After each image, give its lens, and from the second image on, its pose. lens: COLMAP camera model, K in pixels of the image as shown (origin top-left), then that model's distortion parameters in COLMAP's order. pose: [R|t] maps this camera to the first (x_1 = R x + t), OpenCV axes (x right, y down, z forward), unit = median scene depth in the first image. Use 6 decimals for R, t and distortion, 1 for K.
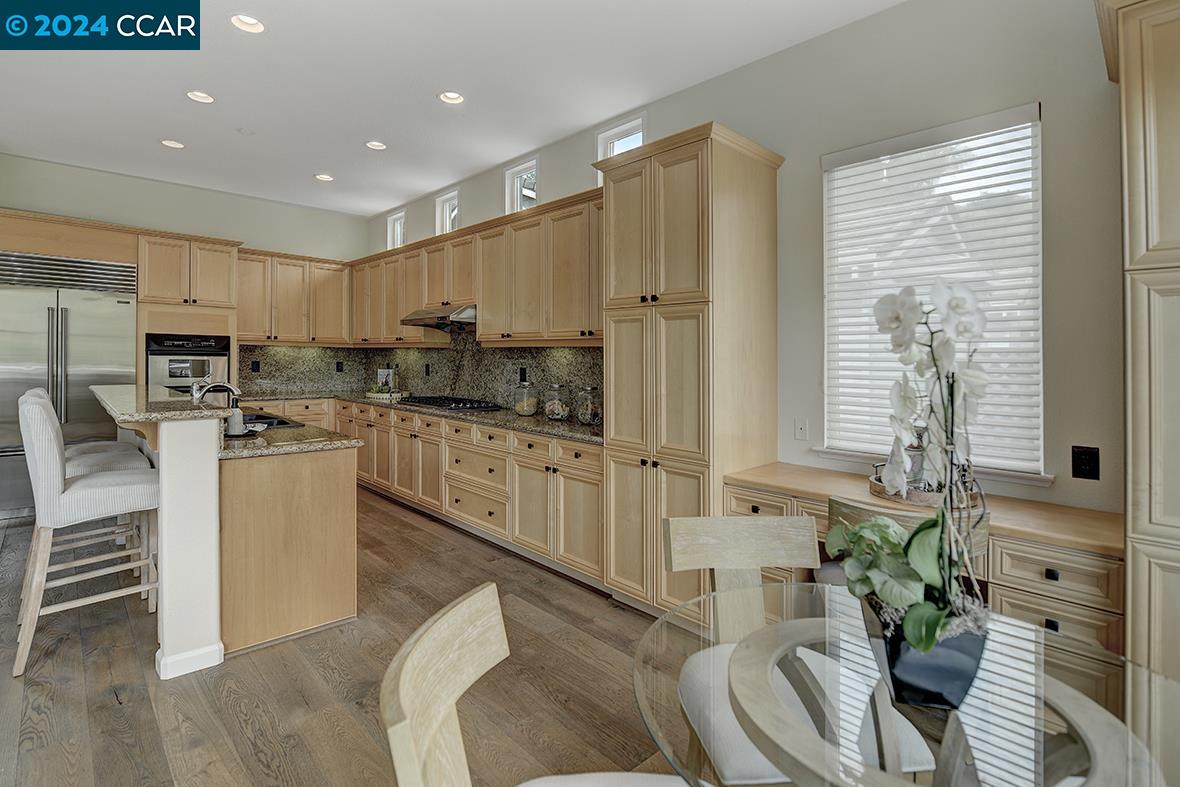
lens RADIAL K [[527.9, 0, 557.6], [0, 527.9, 350.6], [0, 0, 1]] dist [-0.015312, -0.001745]
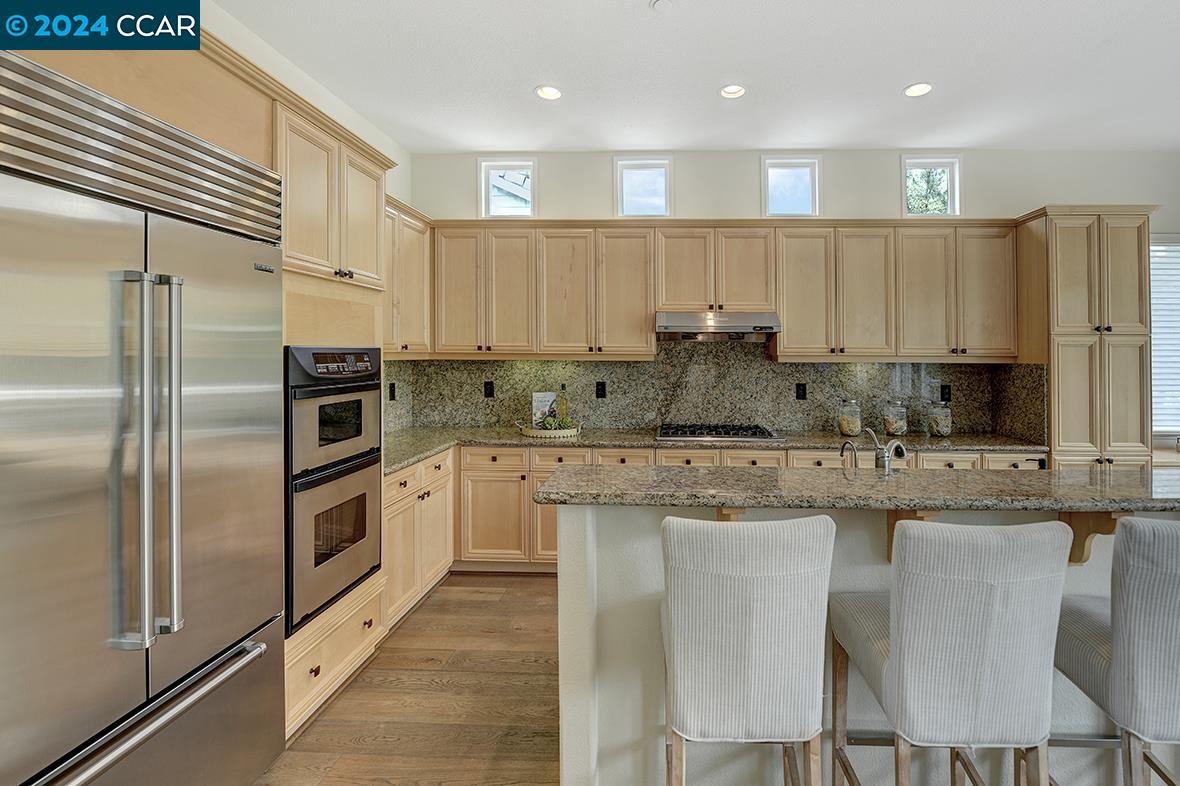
lens RADIAL K [[527.9, 0, 606.3], [0, 527.9, 373.4], [0, 0, 1]] dist [-0.015312, -0.001745]
pose [[0.722423, -0.038978, 0.690352, -0.814171], [0.000340, 0.998430, 0.056017, -0.031317], [-0.691452, -0.040233, 0.721302, 0.495328]]
